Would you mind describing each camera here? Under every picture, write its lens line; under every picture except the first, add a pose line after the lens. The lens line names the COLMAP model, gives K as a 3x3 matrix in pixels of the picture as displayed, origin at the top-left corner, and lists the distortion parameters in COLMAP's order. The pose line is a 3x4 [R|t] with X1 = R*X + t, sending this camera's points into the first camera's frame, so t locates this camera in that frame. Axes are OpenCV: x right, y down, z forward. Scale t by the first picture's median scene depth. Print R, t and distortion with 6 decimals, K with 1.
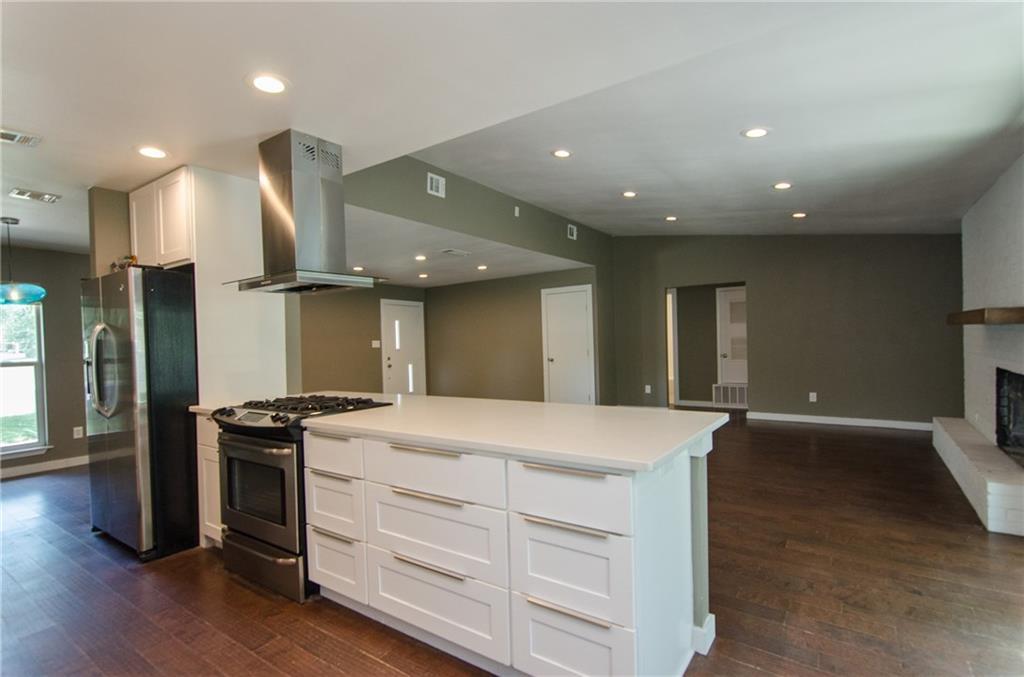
lens RADIAL K [[502.4, 0, 503.2], [0, 502.4, 348.2], [0, 0, 1]] dist [0.003308, -0.000265]
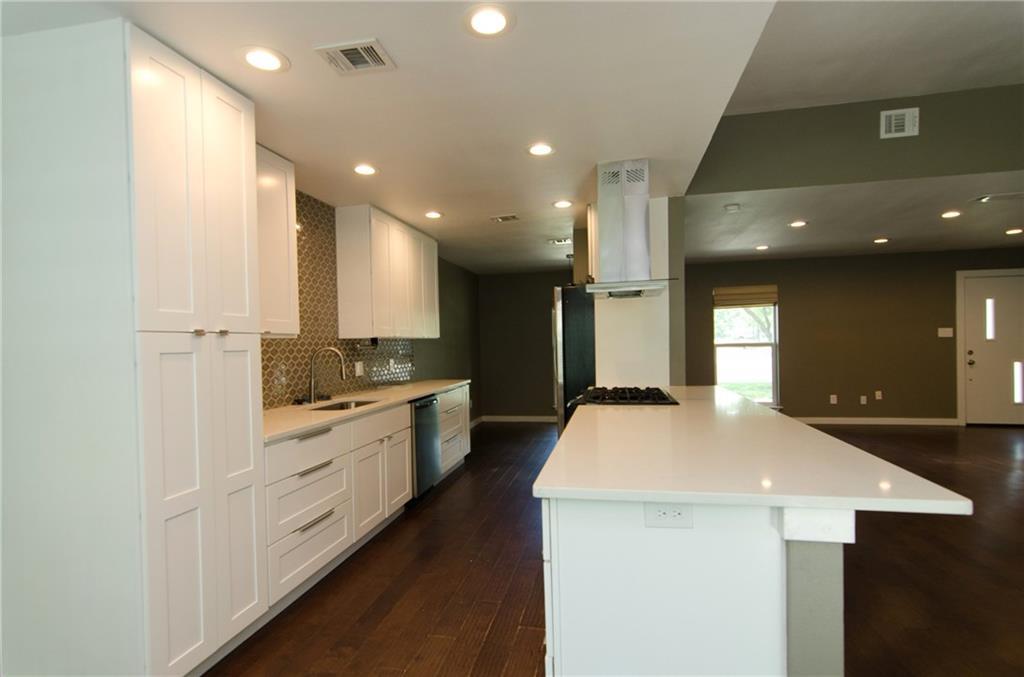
lens RADIAL K [[502.4, 0, 503.2], [0, 502.4, 348.2], [0, 0, 1]] dist [0.003308, -0.000265]
pose [[0.395361, 0.025174, -0.918181, 0.321065], [0.002857, 0.999586, 0.028636, -0.015494], [0.918522, -0.013945, 0.395125, 0.164751]]
